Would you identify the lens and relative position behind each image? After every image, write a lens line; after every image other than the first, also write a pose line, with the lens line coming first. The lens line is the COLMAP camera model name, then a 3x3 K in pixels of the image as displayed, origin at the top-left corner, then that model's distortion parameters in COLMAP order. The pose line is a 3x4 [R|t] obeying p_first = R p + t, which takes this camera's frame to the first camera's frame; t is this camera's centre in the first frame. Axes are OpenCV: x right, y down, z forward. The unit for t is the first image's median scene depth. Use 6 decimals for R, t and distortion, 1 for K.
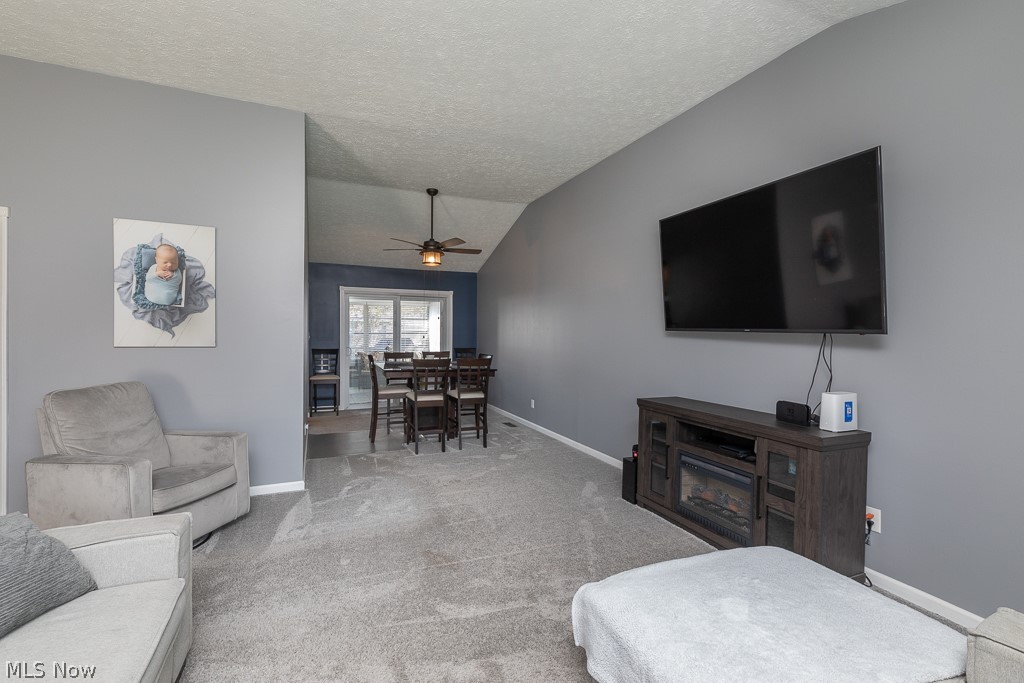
lens RADIAL K [[436.1, 0, 507.7], [0, 436.1, 336.6], [0, 0, 1]] dist [-0.000920, -0.000006]
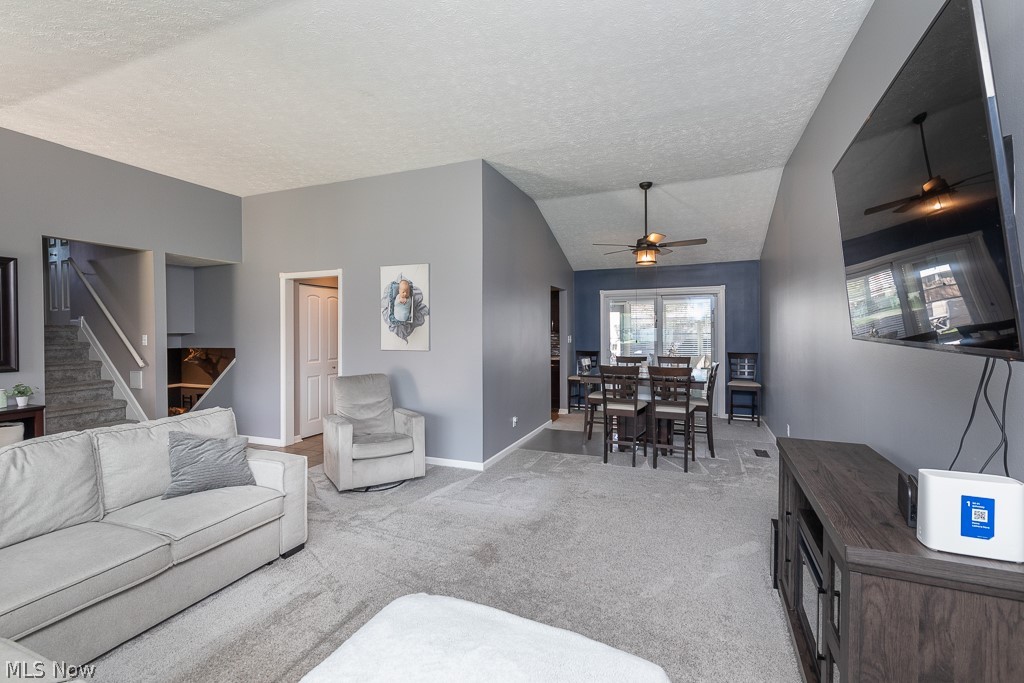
lens RADIAL K [[463.5, 0, 511.3], [0, 463.5, 325.8], [0, 0, 1]] dist [0.001742, -0.000251]
pose [[0.690276, -0.019014, -0.723296, 0.568392], [0.006630, 0.999779, -0.019955, -0.024423], [0.723516, 0.008979, 0.690249, 0.187704]]
